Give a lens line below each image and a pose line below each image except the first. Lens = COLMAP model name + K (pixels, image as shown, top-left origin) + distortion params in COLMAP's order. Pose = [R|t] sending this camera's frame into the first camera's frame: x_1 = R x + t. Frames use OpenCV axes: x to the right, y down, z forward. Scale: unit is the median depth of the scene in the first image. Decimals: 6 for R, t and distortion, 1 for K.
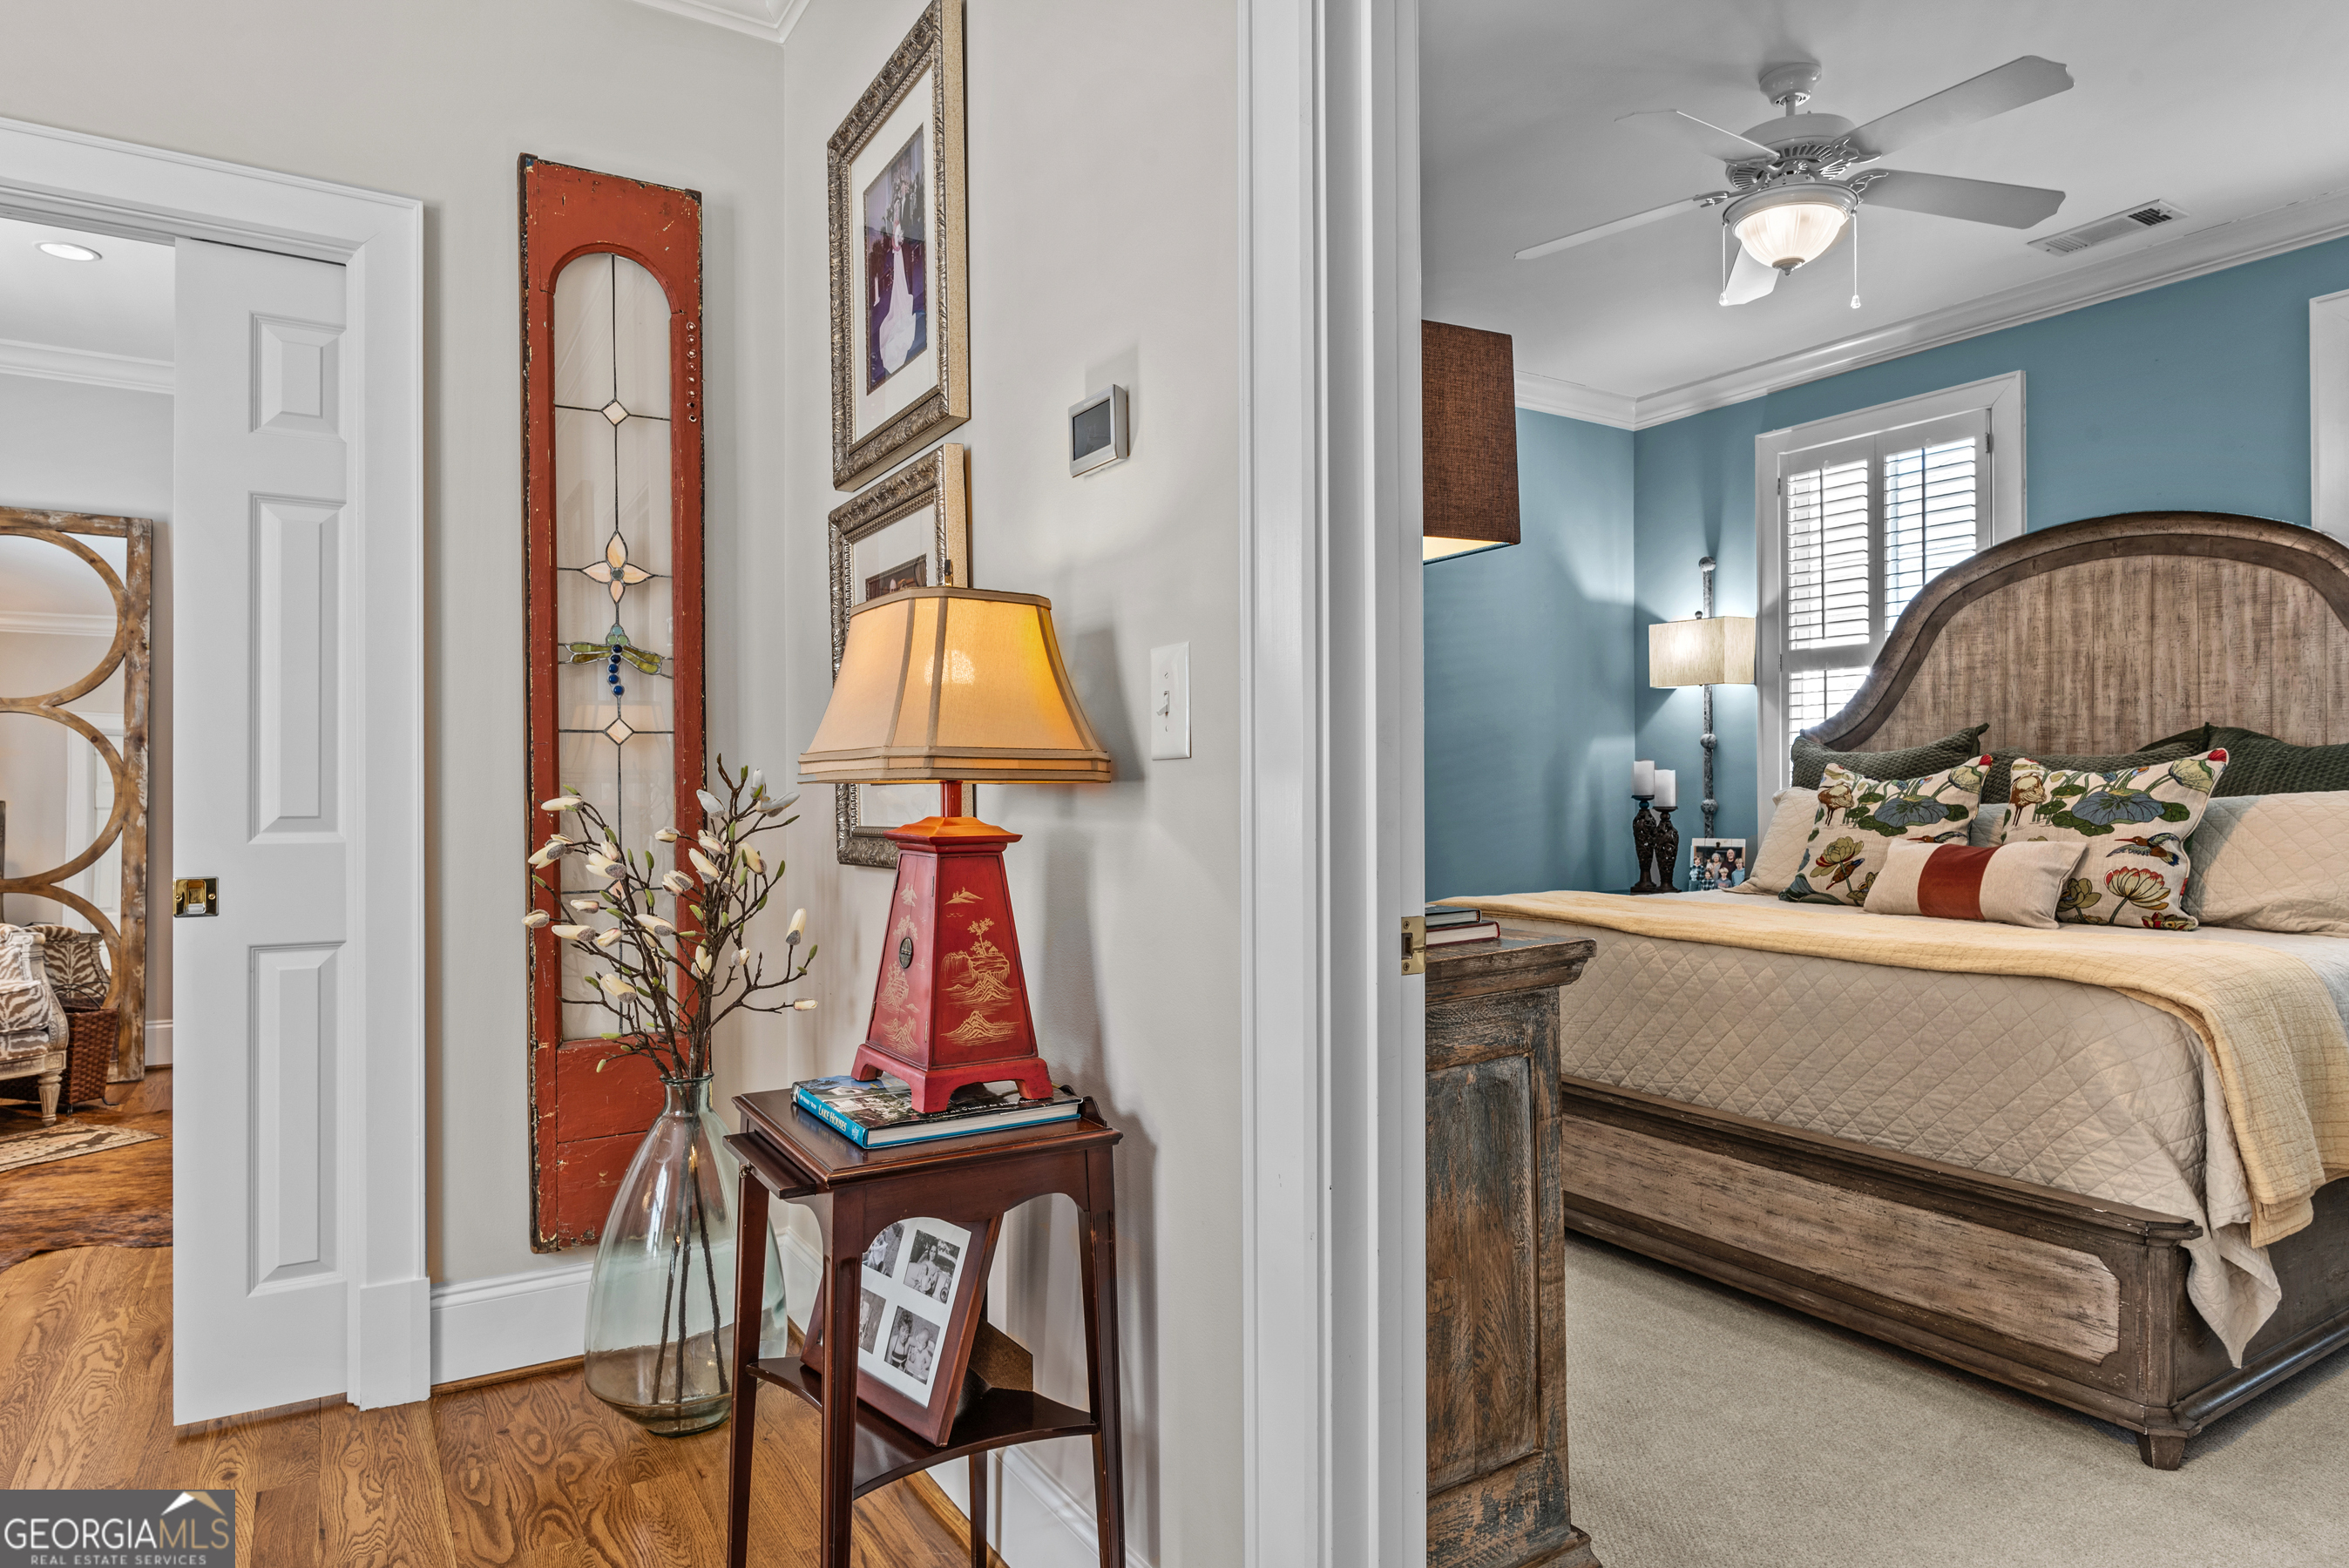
lens RADIAL K [[1348.0, 0, 1188.4], [0, 1348.0, 779.2], [0, 0, 1]] dist [-0.007043, 0.001865]
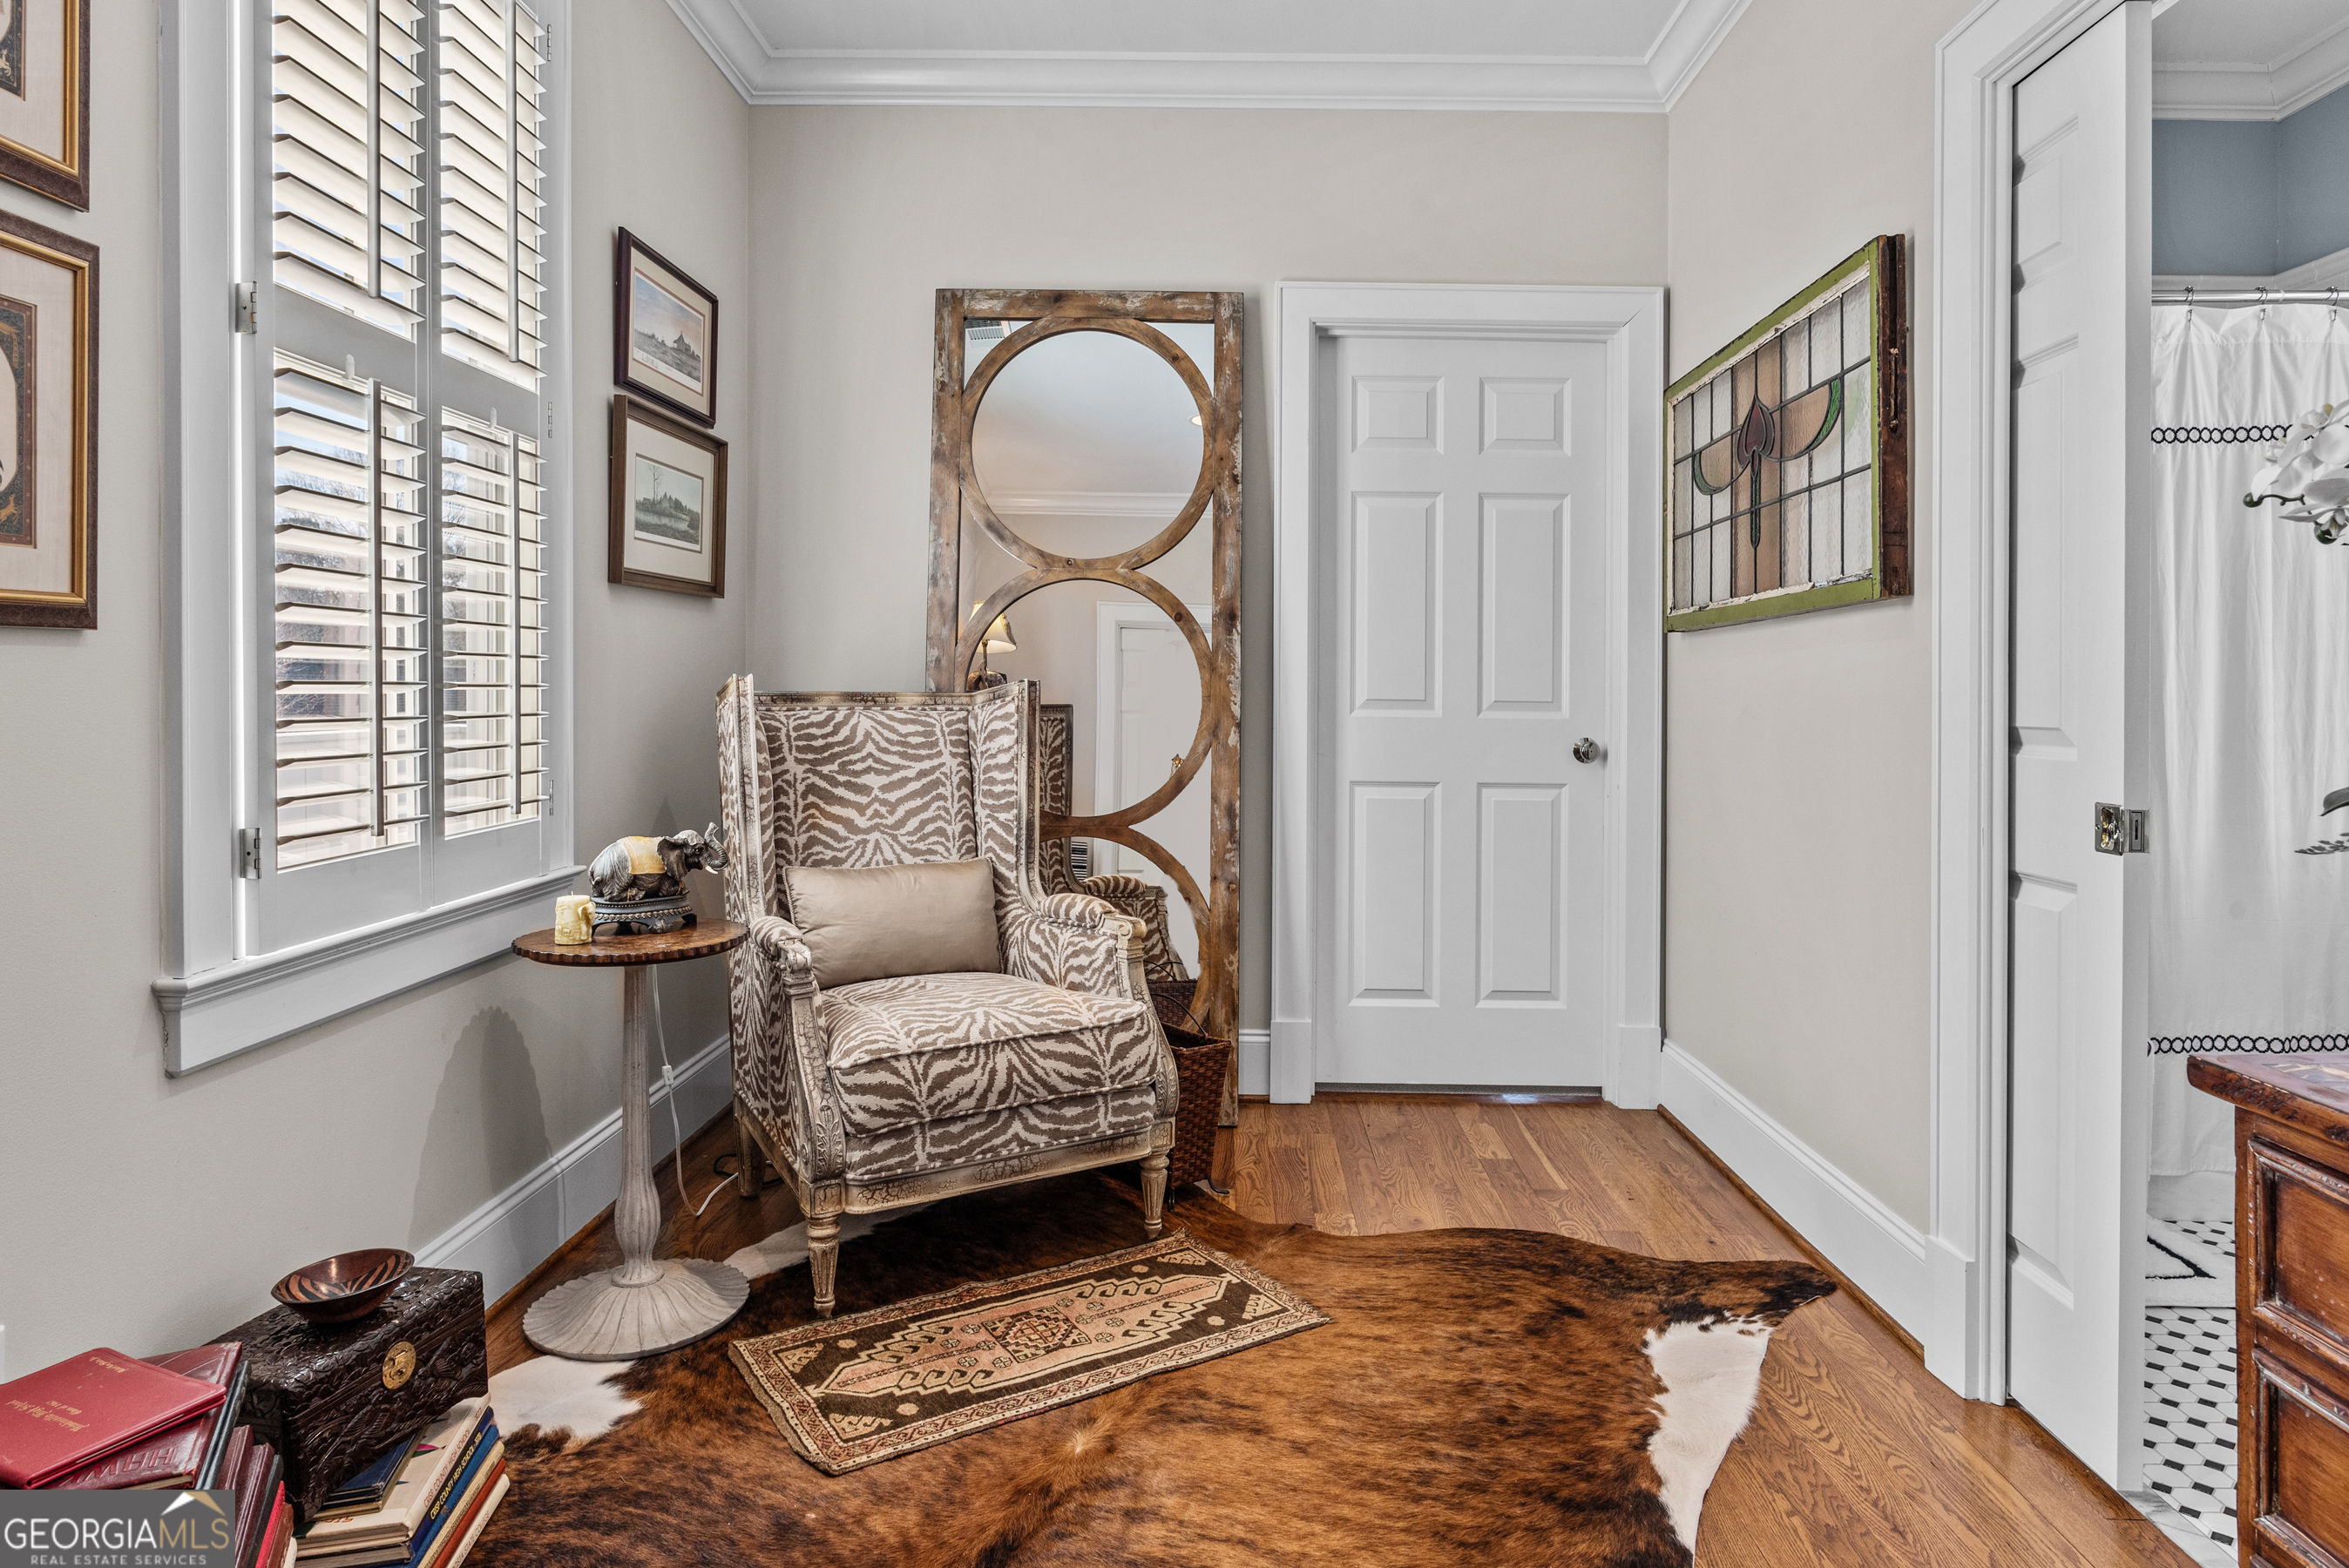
lens RADIAL K [[1196.2, 0, 1176.3], [0, 1196.2, 696.0], [0, 0, 1]] dist [-0.002341, 0.001194]
pose [[0.842344, 0.009098, -0.538863, -0.484620], [-0.004879, 0.999945, 0.009256, 0.004926], [0.538917, -0.005168, 0.842343, 0.483395]]
